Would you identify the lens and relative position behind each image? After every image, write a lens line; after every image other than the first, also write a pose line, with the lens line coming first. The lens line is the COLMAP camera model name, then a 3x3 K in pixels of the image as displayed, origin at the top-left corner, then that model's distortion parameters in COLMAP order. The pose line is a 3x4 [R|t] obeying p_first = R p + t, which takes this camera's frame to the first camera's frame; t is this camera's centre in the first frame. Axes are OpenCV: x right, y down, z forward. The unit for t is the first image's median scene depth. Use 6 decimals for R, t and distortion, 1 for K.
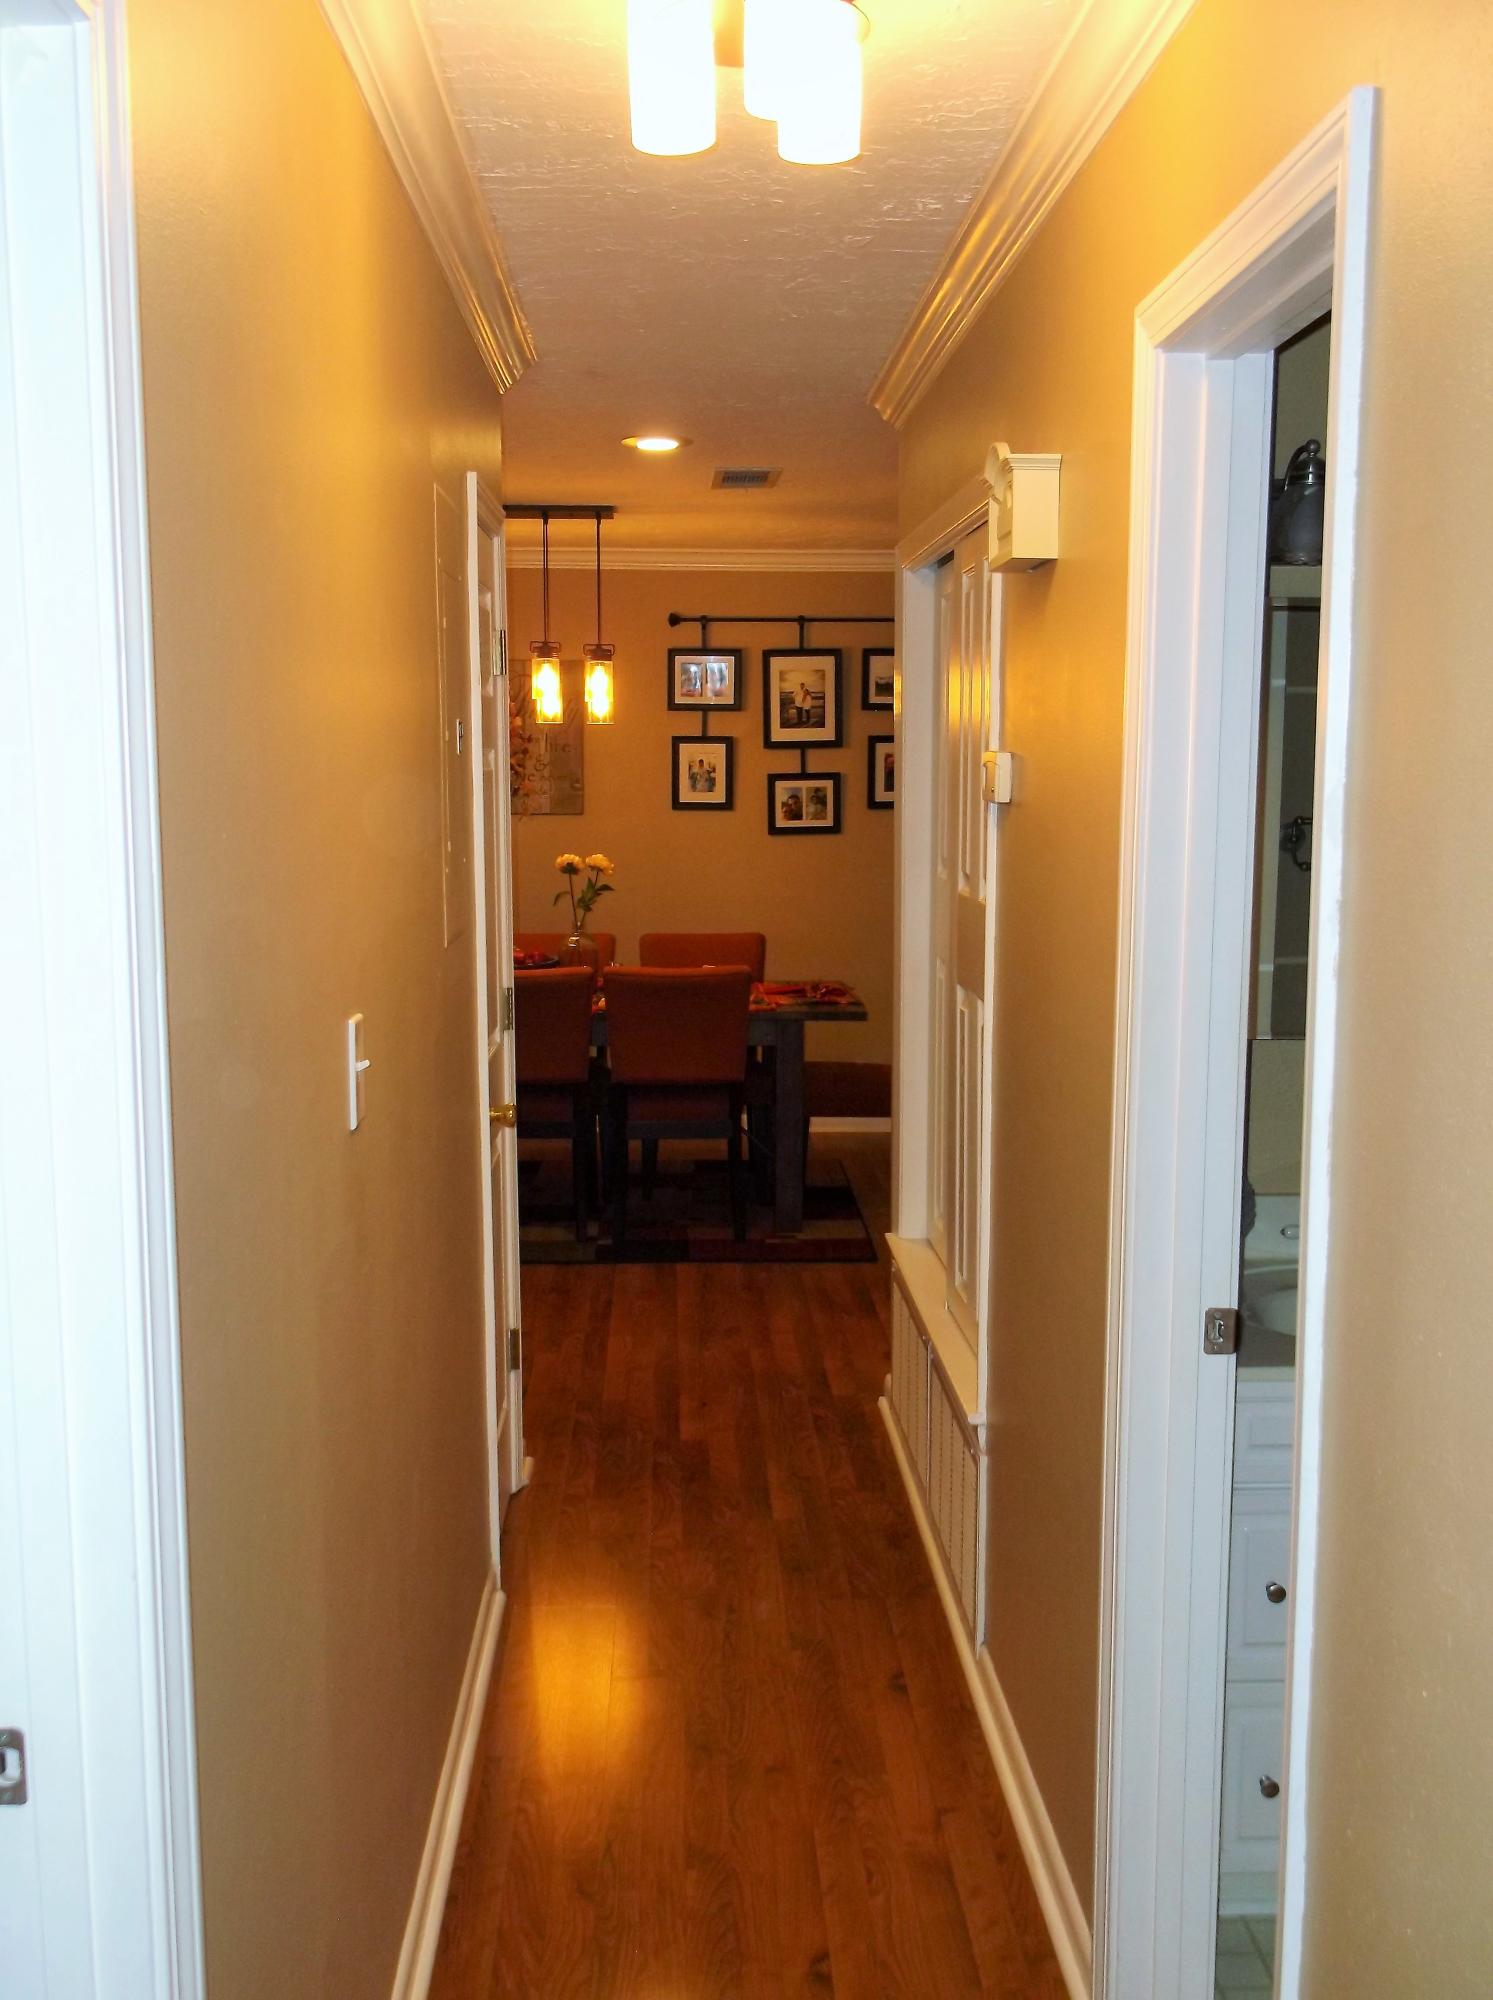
lens RADIAL K [[1958.0, 0, 742.8], [0, 1958.0, 997.7], [0, 0, 1]] dist [0.006806, 0.000000]
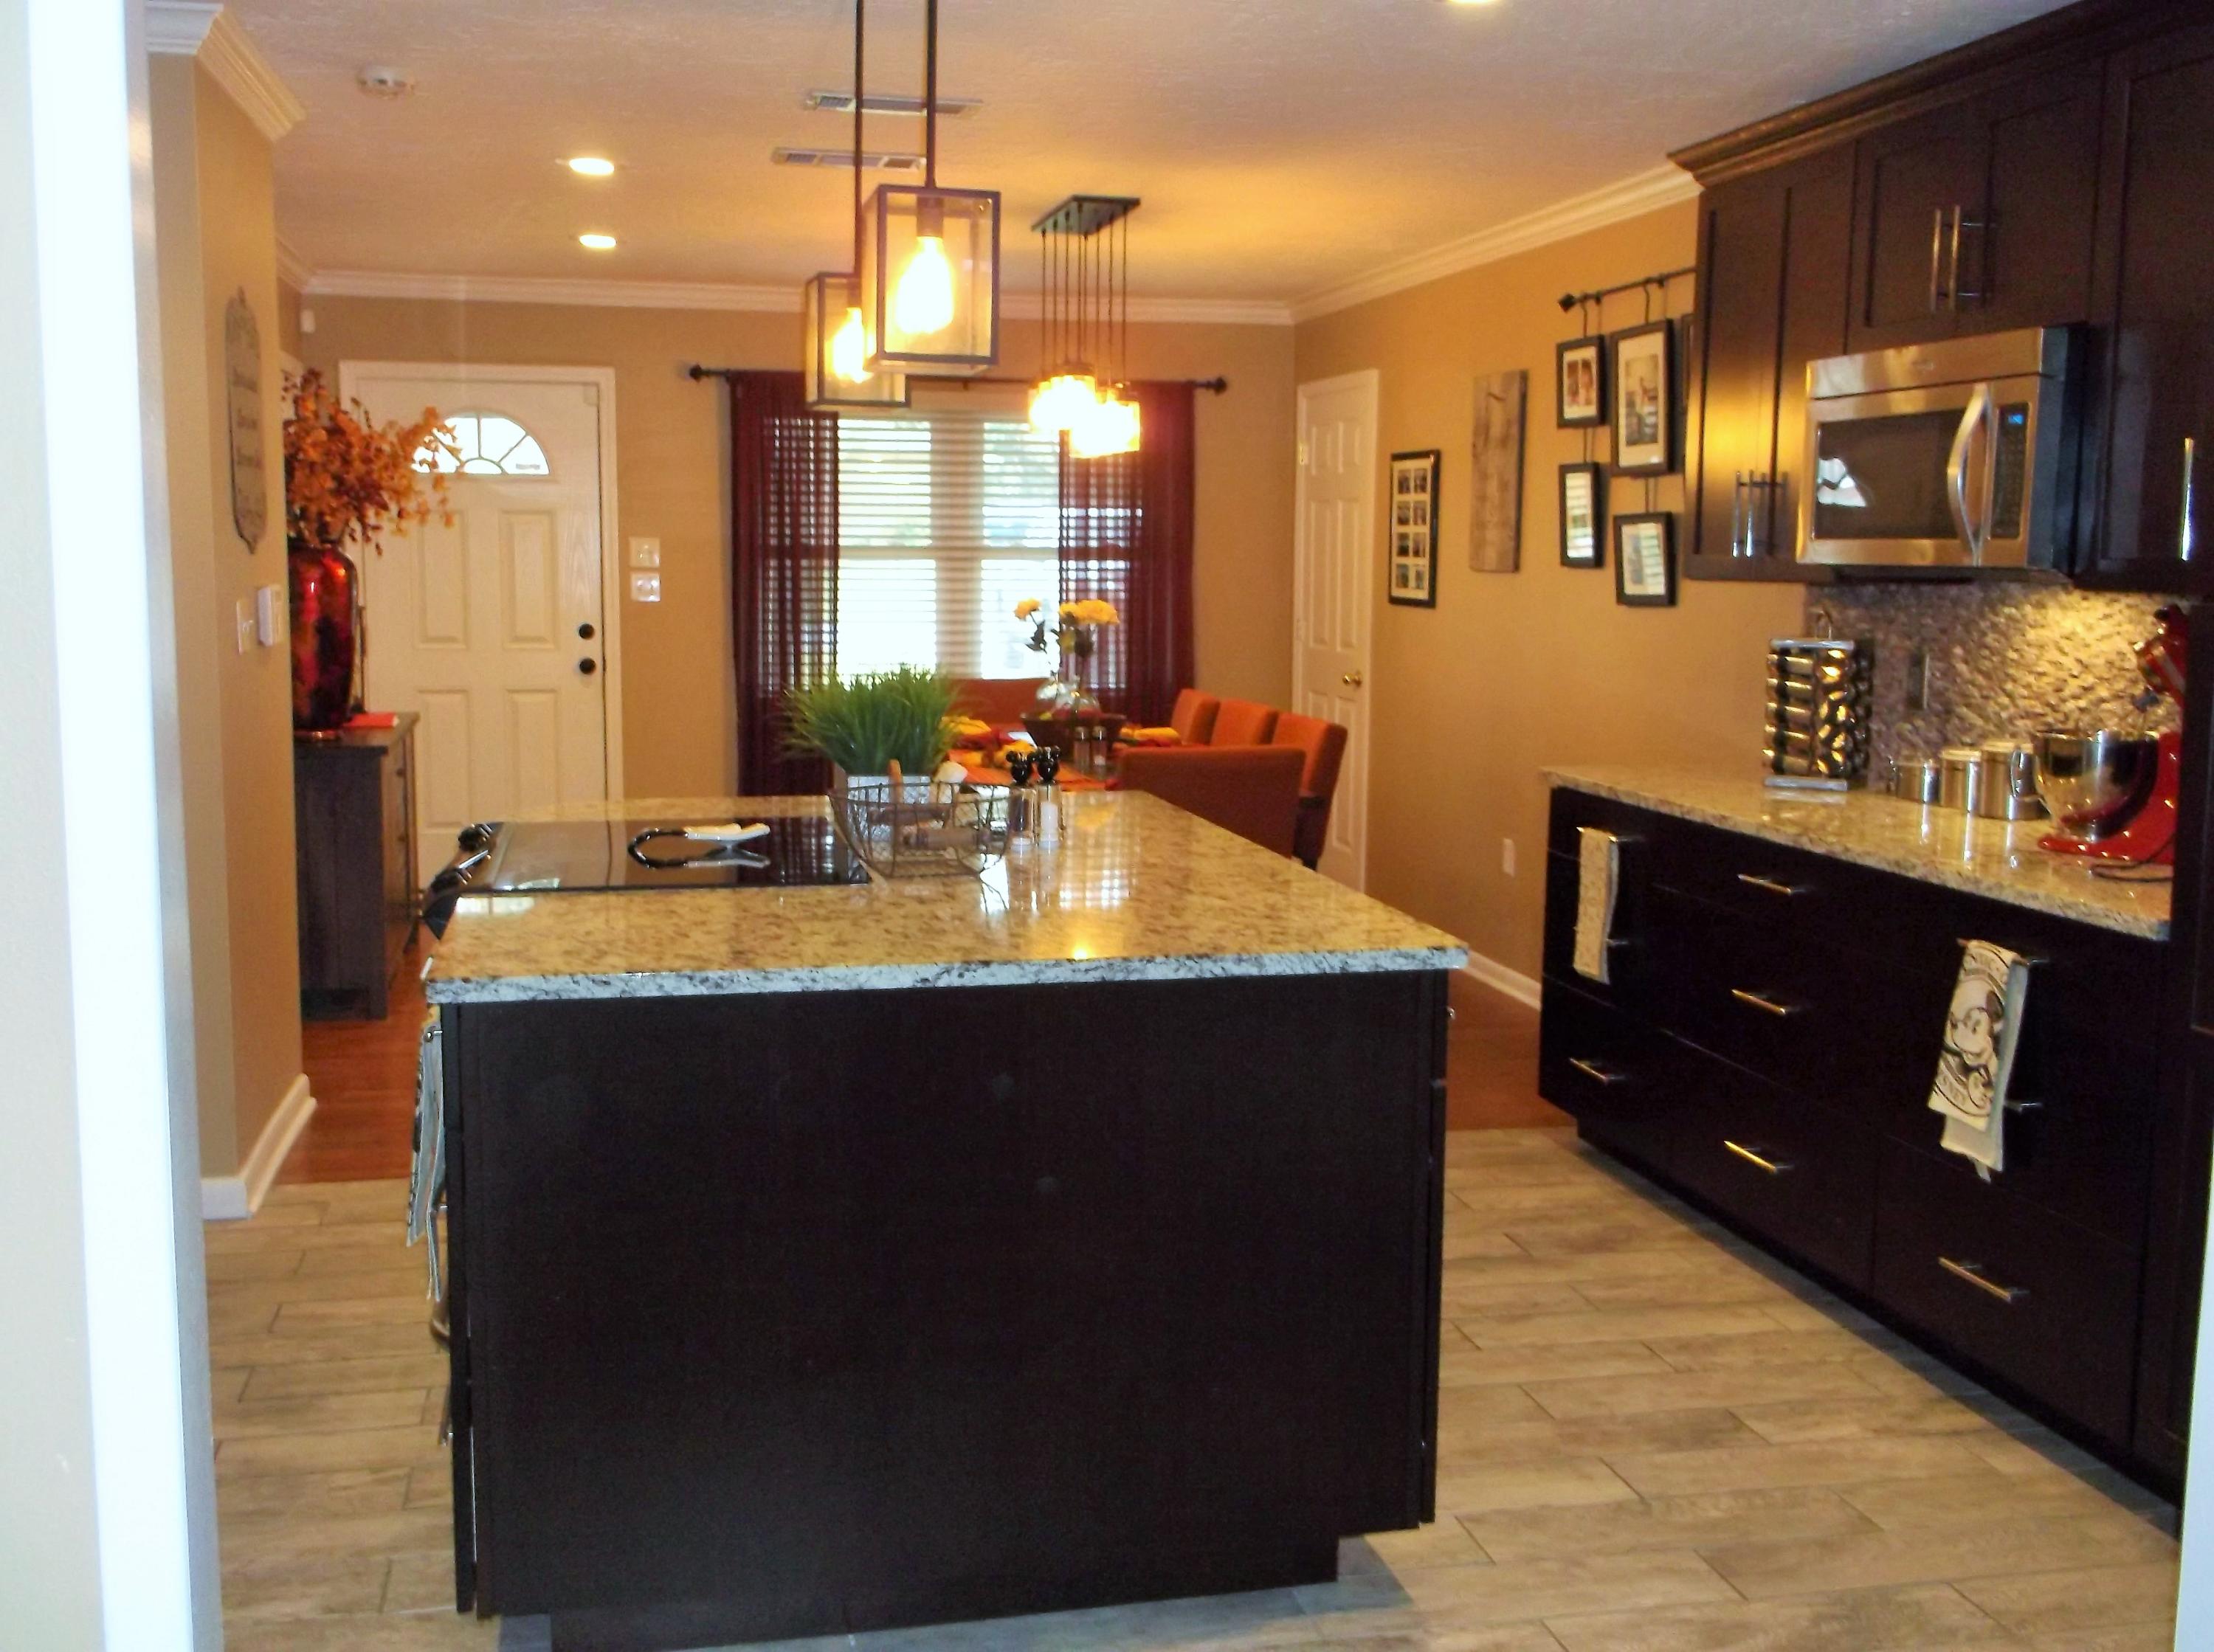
lens RADIAL K [[2167.2, 0, 1116.5], [0, 2167.2, 827.8], [0, 0, 1]] dist [0.006806, 0.000000]
pose [[0.182124, 0.127324, -0.974997, 0.735994], [-0.136710, 0.985229, 0.103124, -0.061707], [0.973725, 0.114510, 0.196840, 0.699400]]
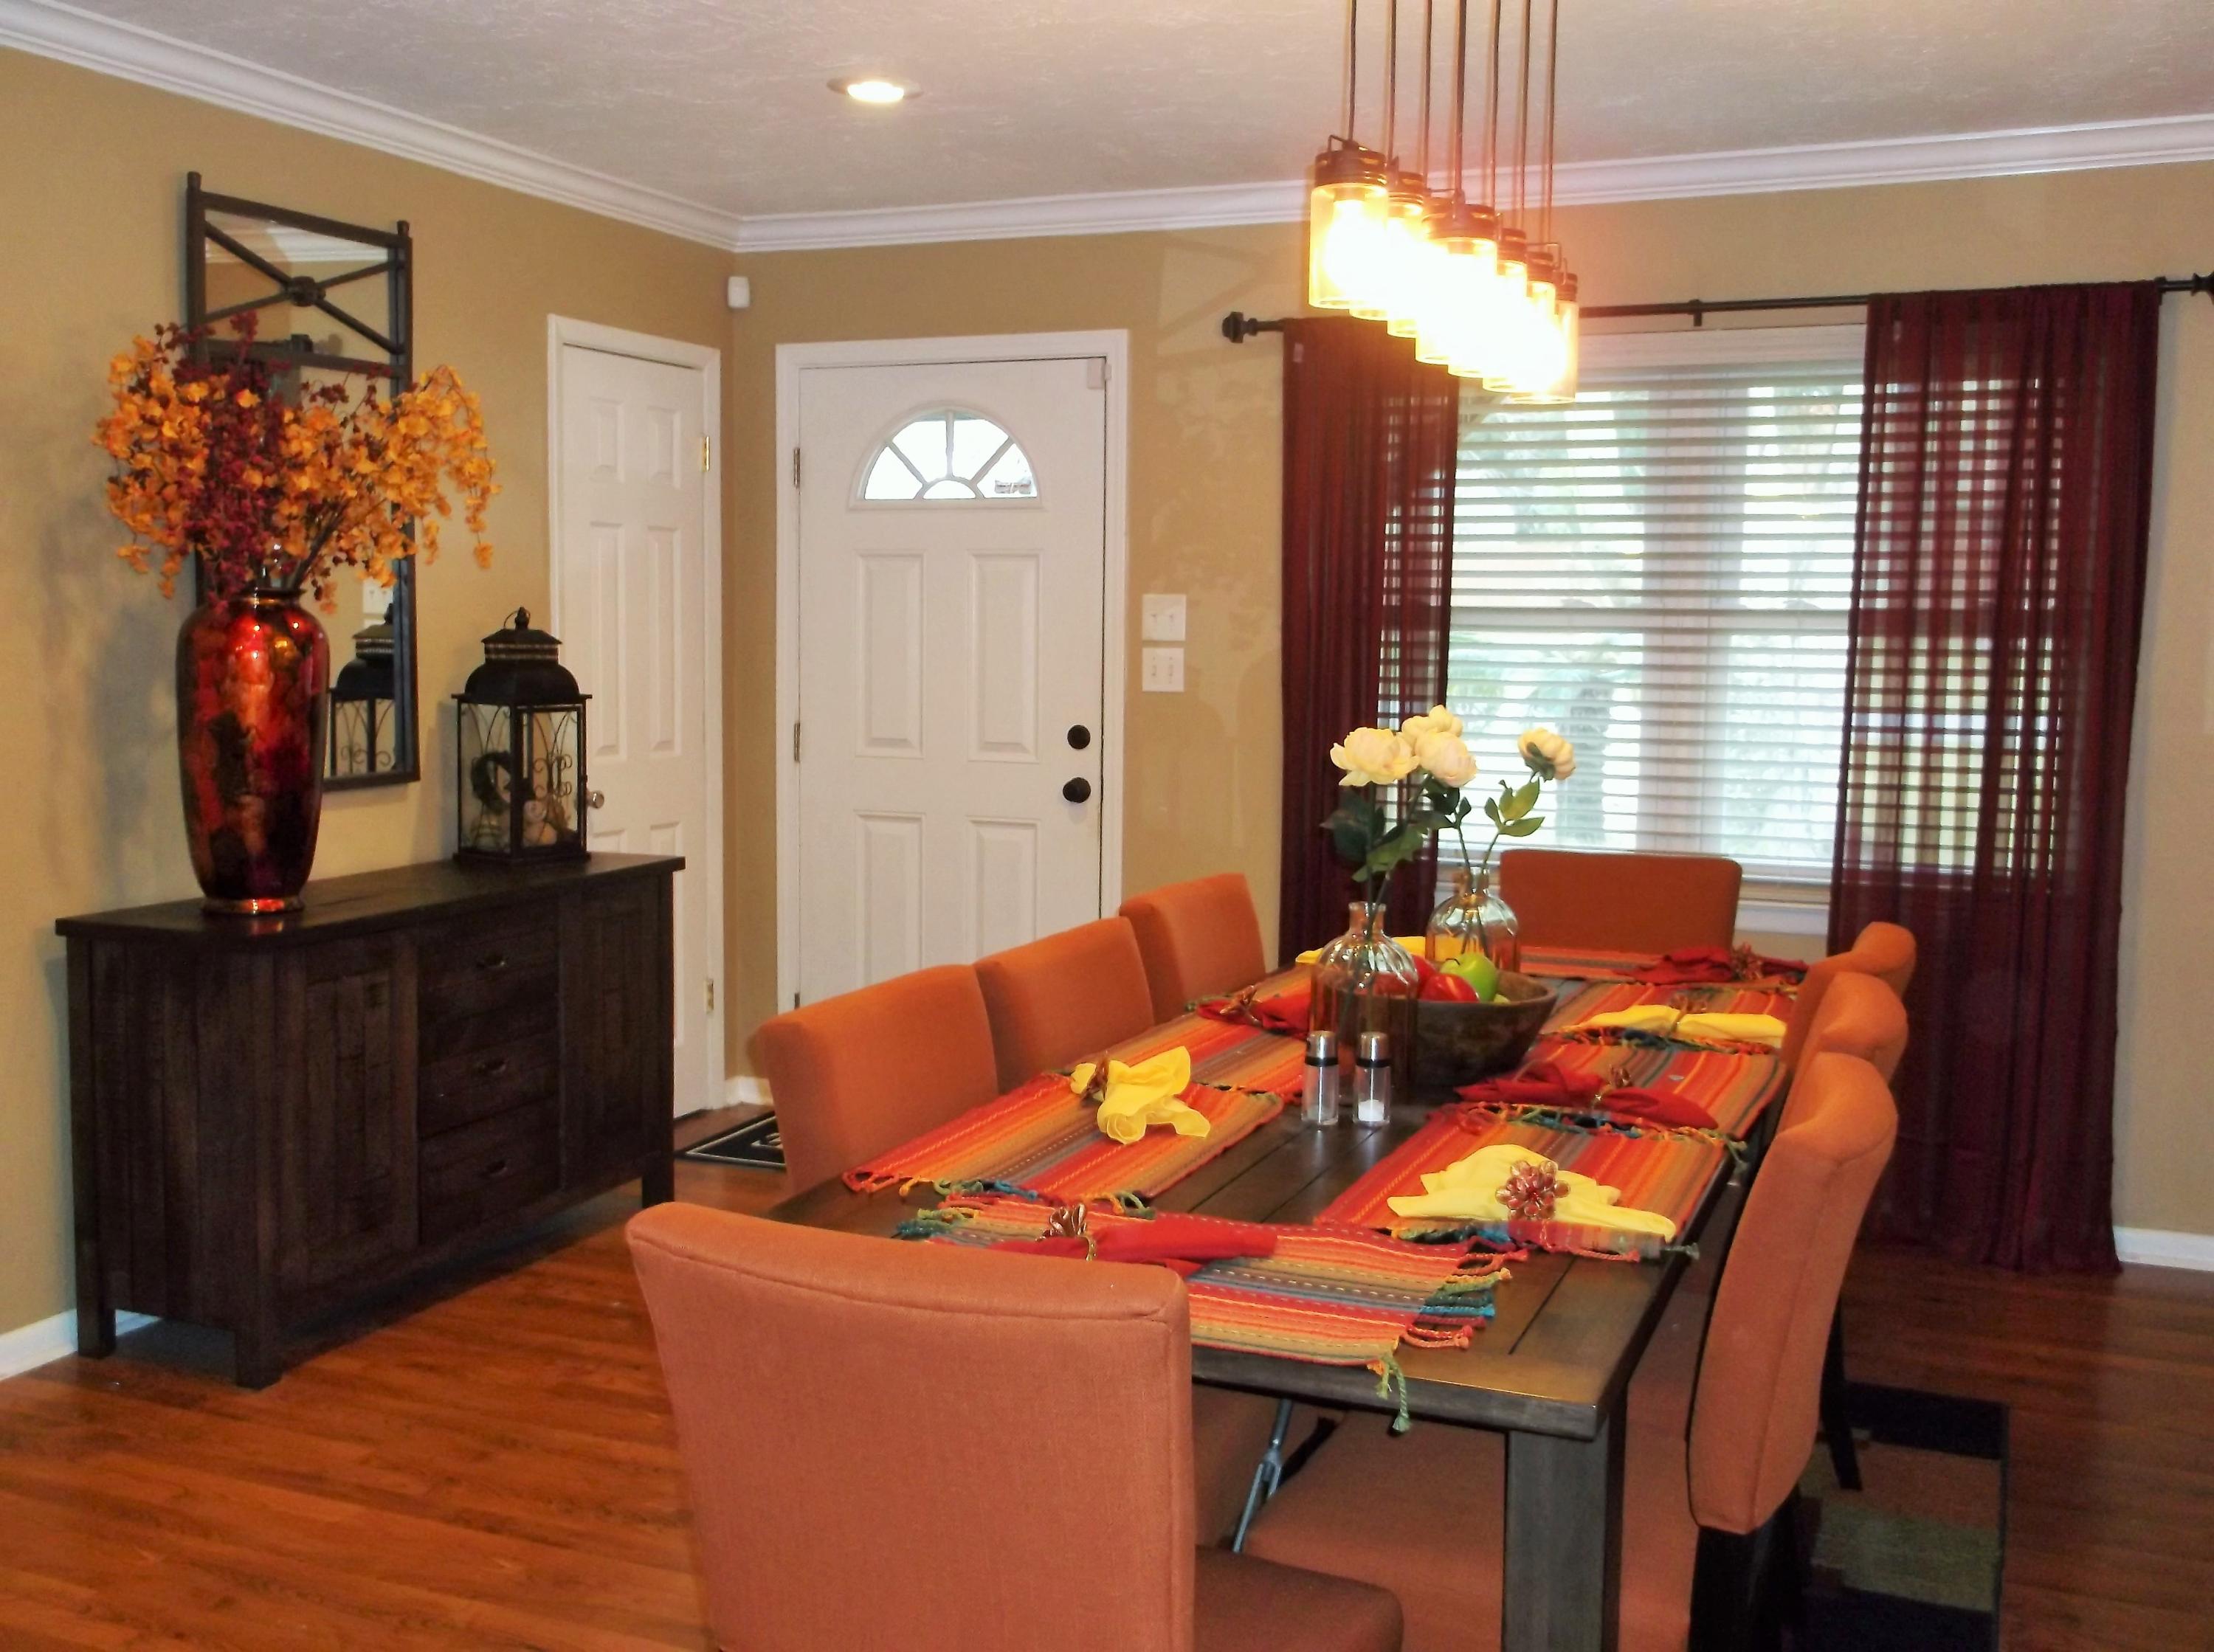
lens RADIAL K [[2167.2, 0, 1091.3], [0, 2167.2, 836.4], [0, 0, 1]] dist [0.006806, 0.000000]
pose [[-0.428494, 0.092068, -0.898842, 0.255343], [-0.128615, 0.978450, 0.161536, -0.093351], [0.894344, 0.184822, -0.407418, 0.939693]]
